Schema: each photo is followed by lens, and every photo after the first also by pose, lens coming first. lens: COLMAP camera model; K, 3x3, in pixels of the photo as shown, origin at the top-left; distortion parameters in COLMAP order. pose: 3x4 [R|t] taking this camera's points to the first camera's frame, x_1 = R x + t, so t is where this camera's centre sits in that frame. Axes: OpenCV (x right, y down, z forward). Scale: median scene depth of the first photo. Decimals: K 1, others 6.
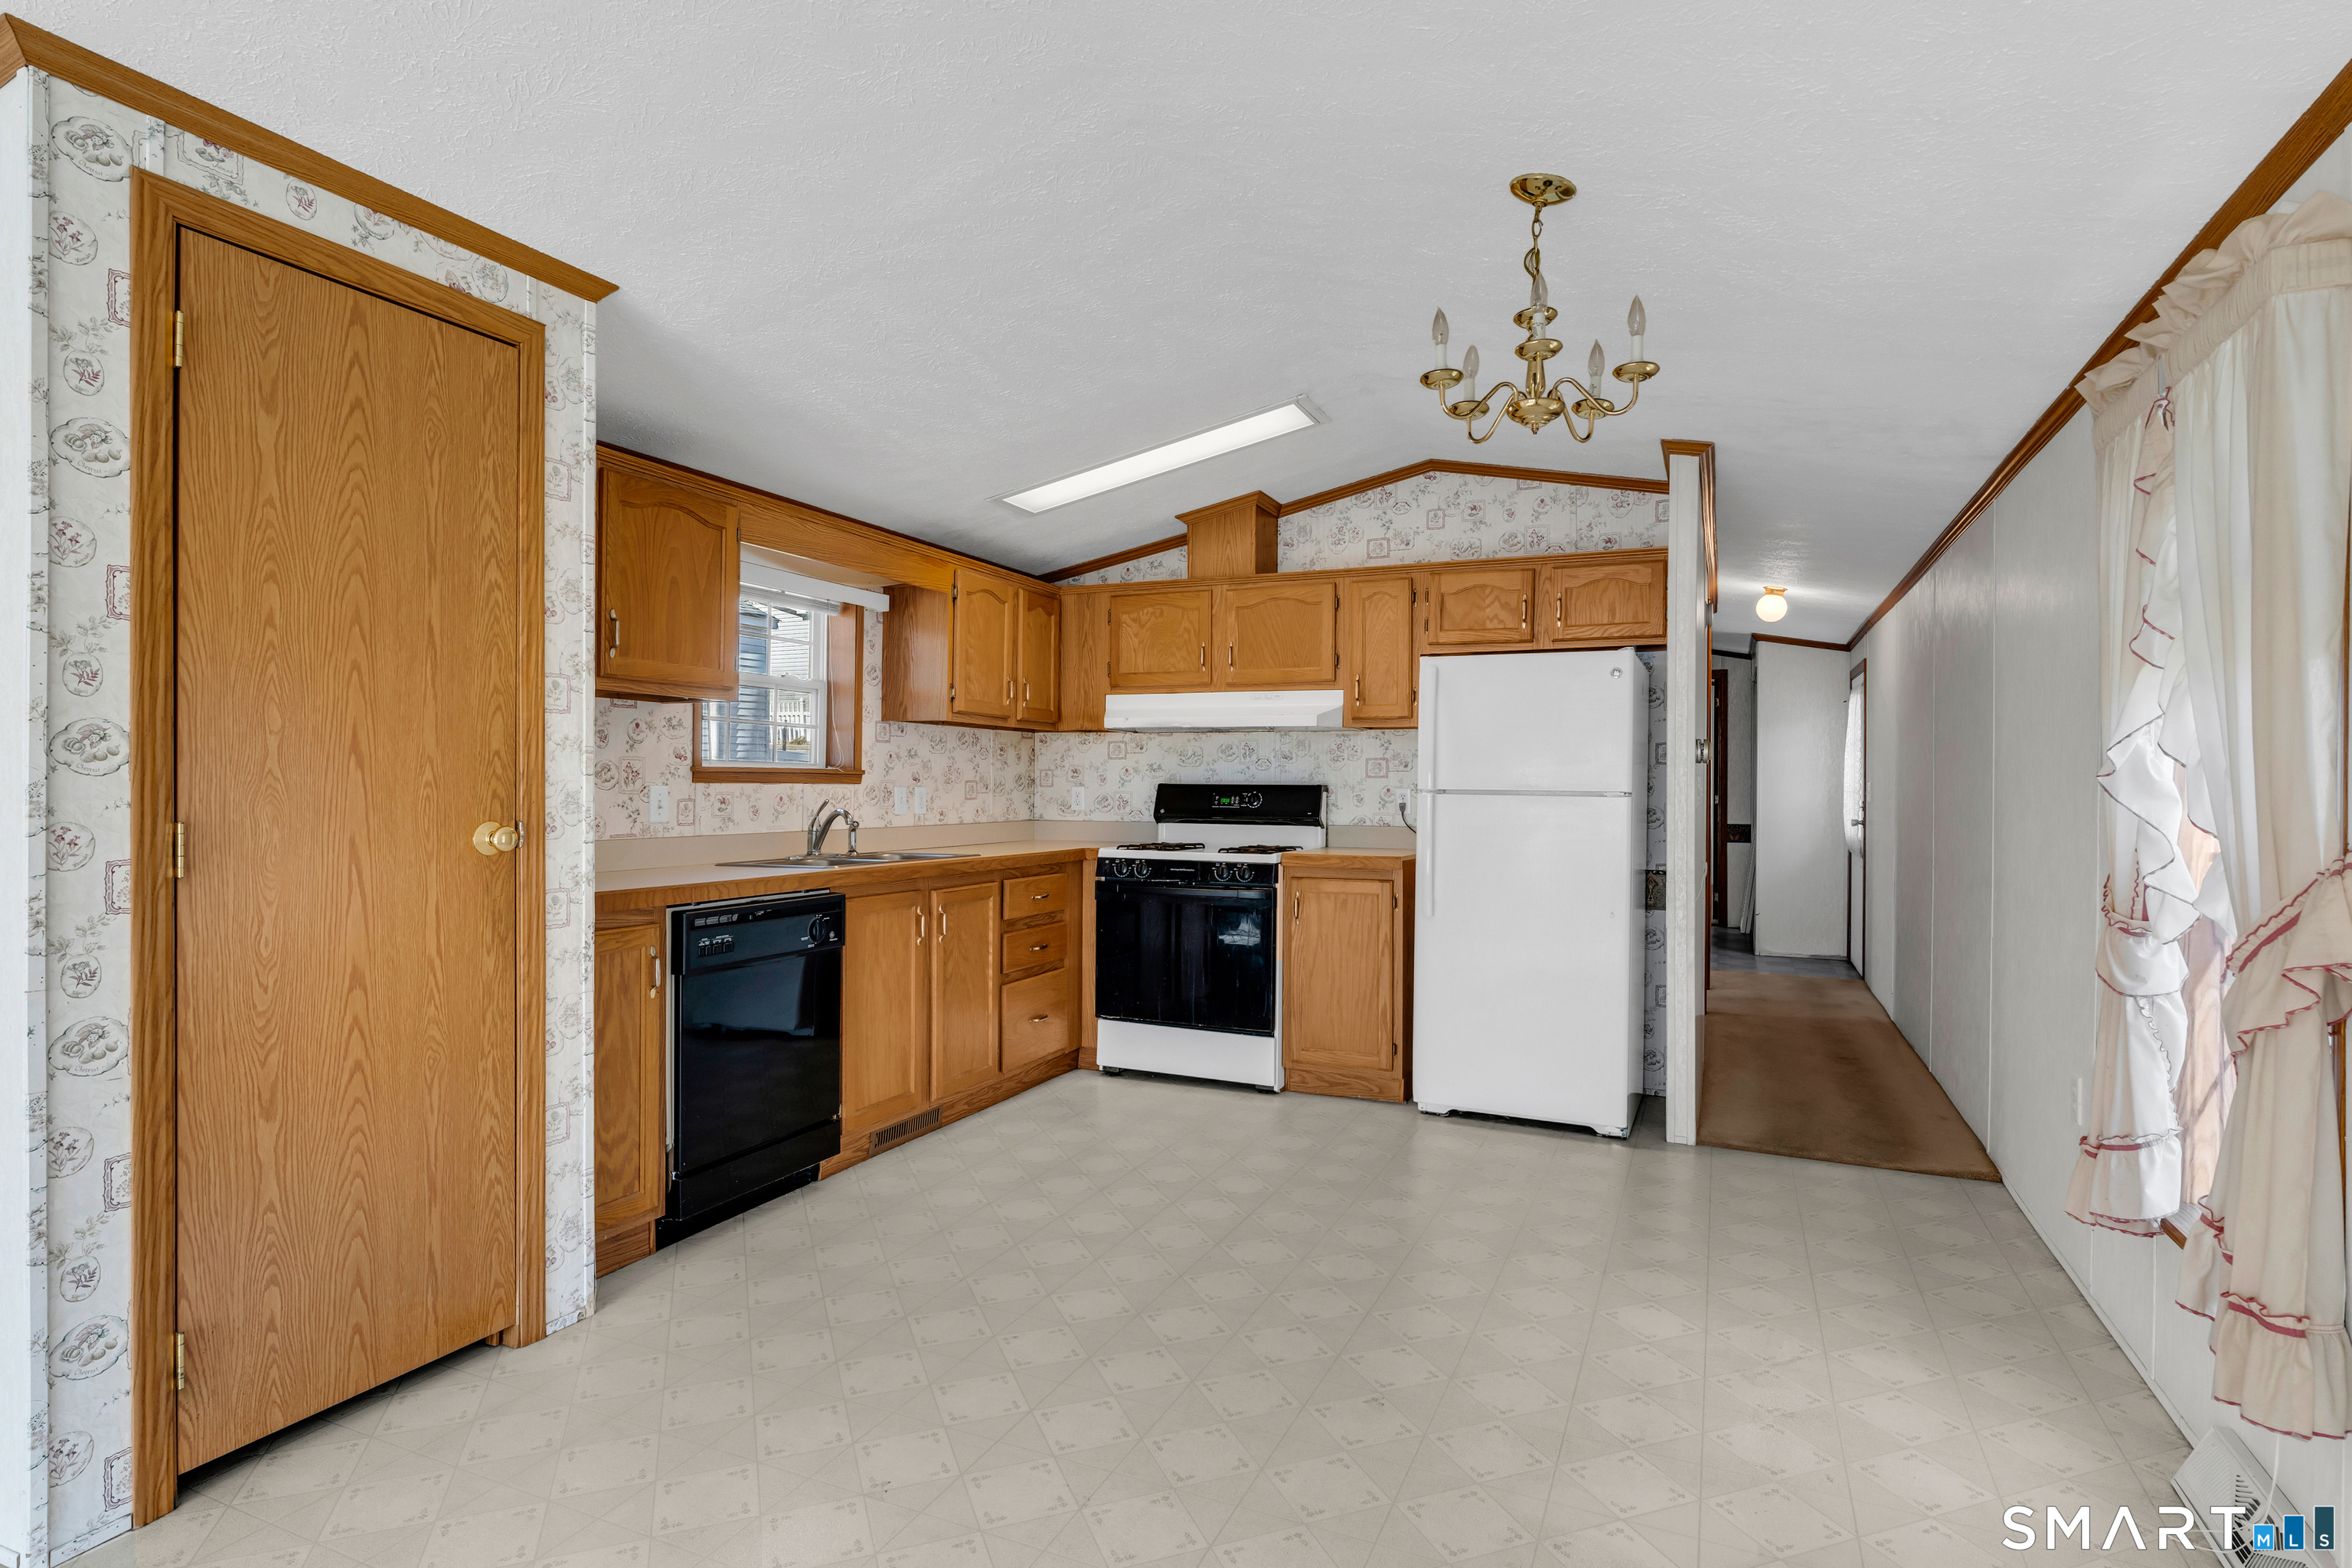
lens RADIAL K [[1200.1, 0, 1176.9], [0, 1200.1, 780.5], [0, 0, 1]] dist [-0.003974, -0.000767]
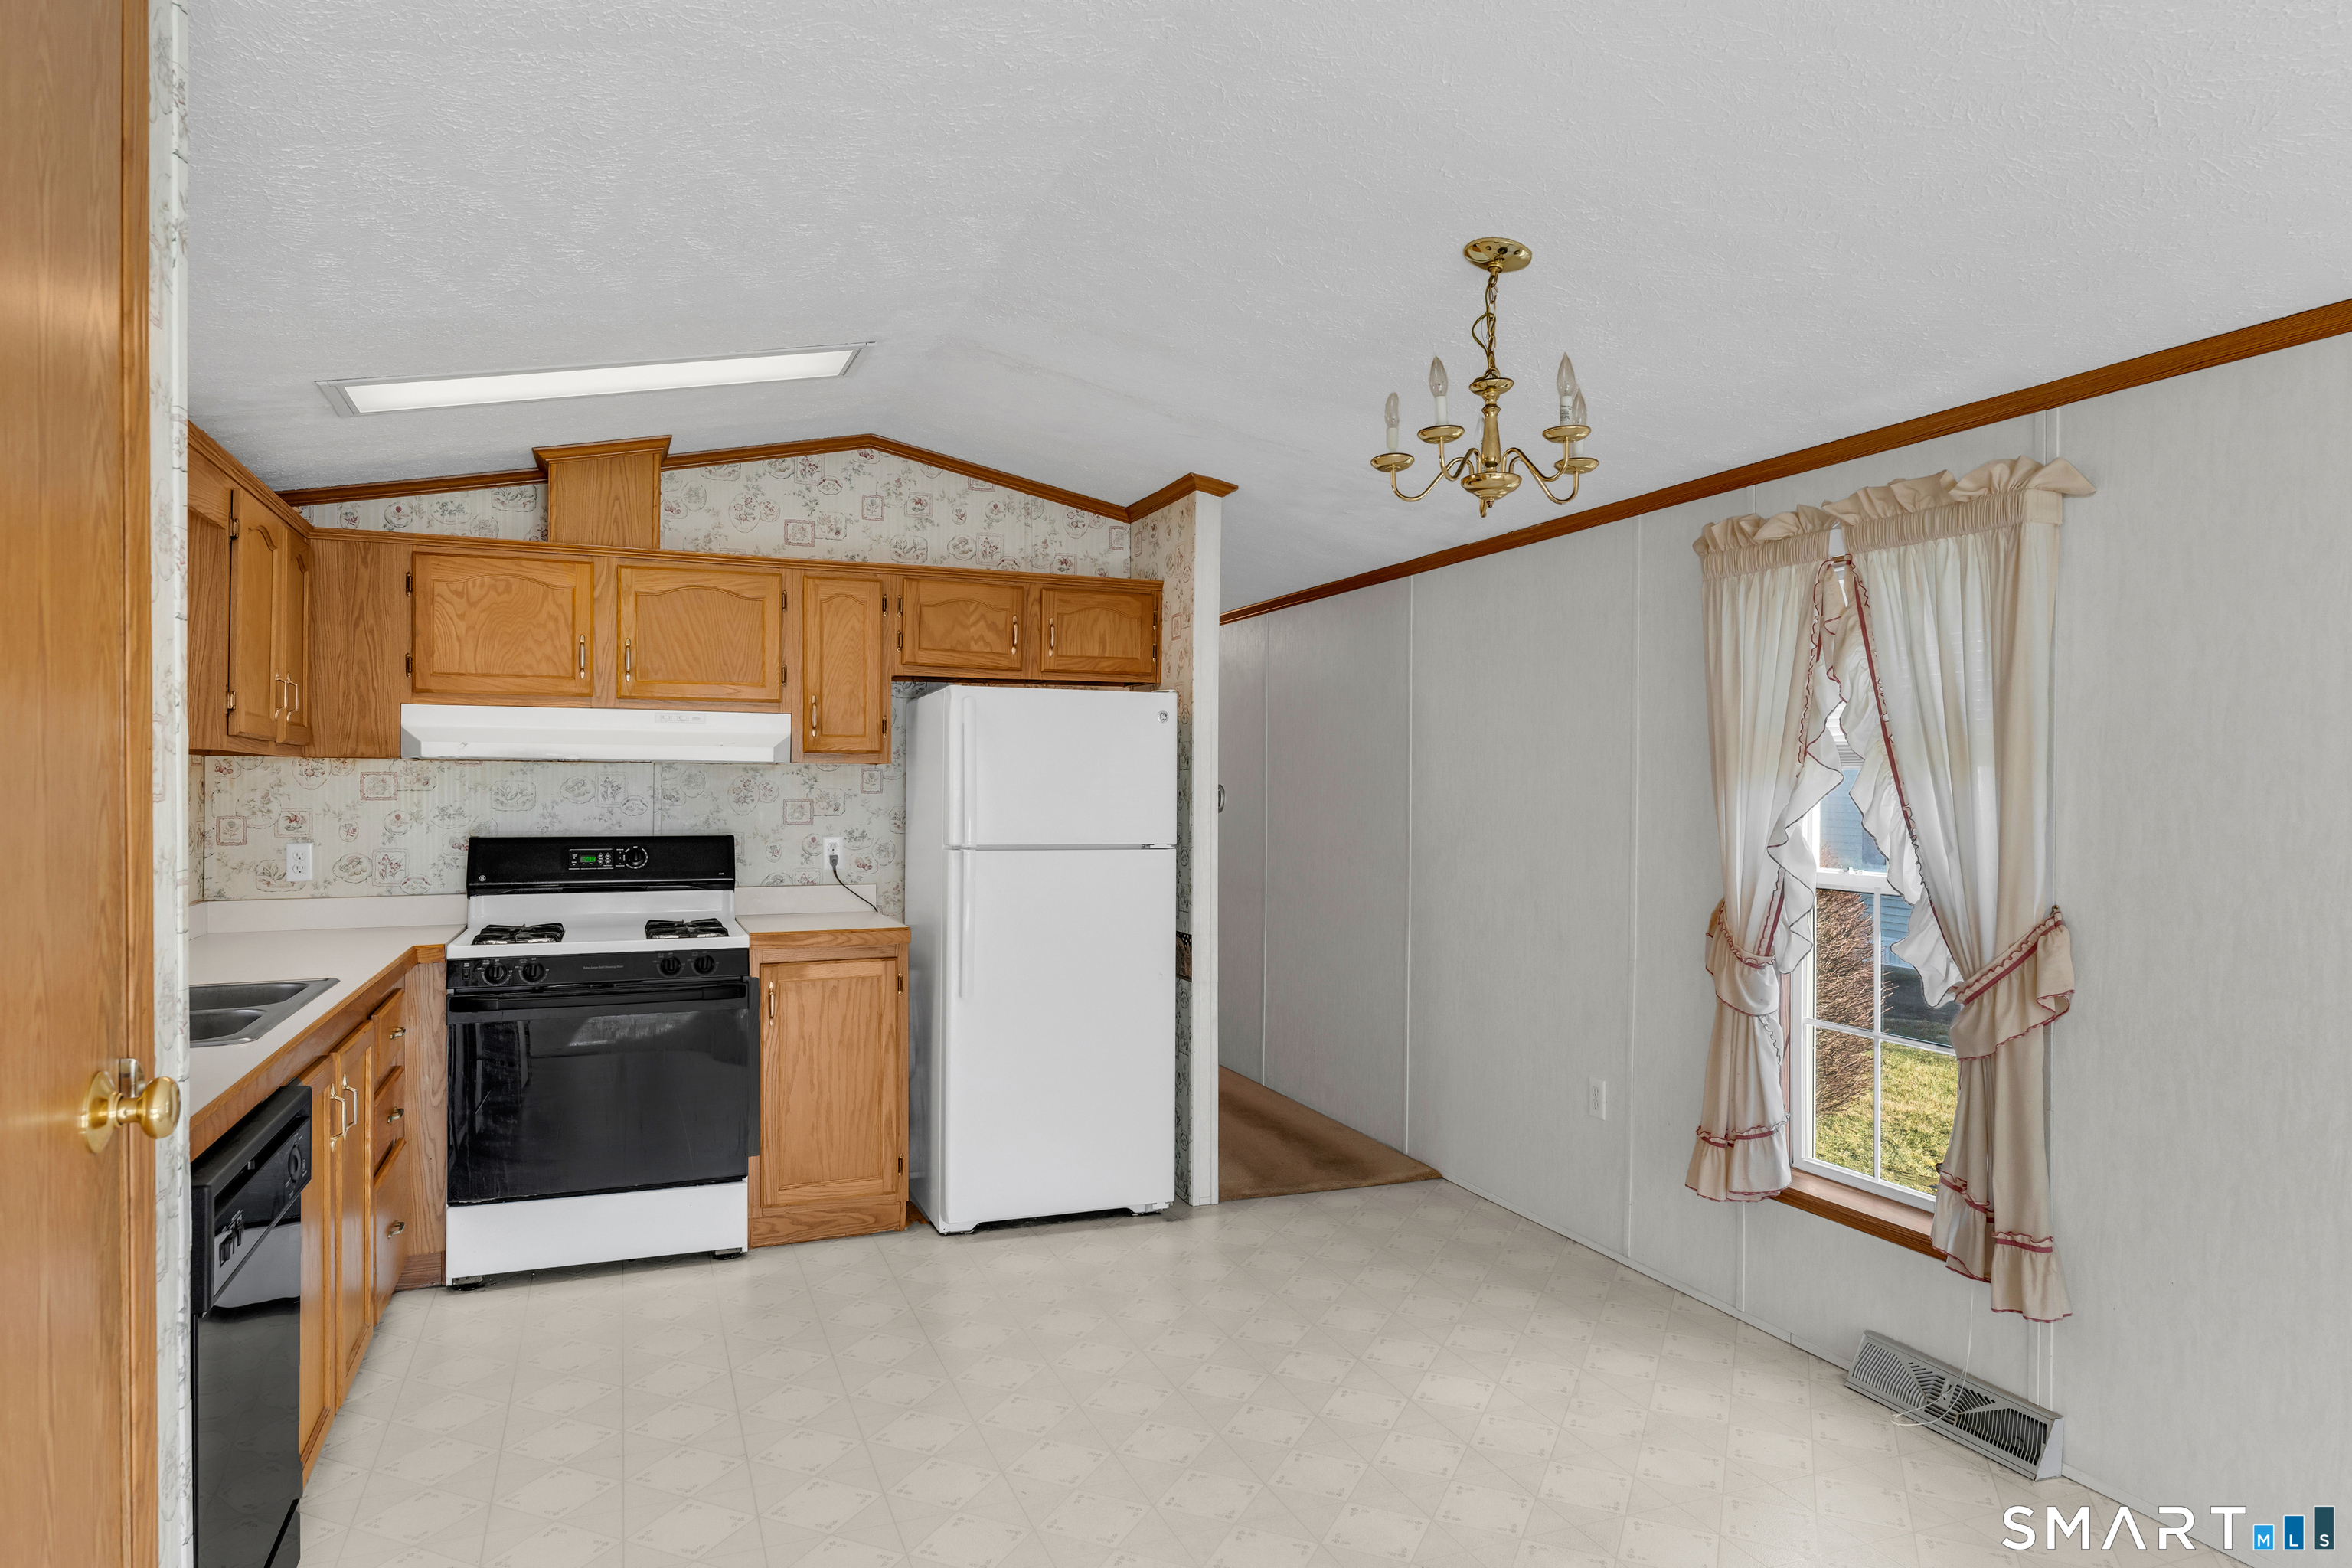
lens RADIAL K [[1366.2, 0, 1168.7], [0, 1366.2, 776.8], [0, 0, 1]] dist [-0.002406, 0.001758]
pose [[0.696672, -0.000611, 0.717389, -0.365139], [-0.000553, 0.999999, 0.001389, -0.040732], [-0.717389, -0.001364, 0.696671, 0.234526]]
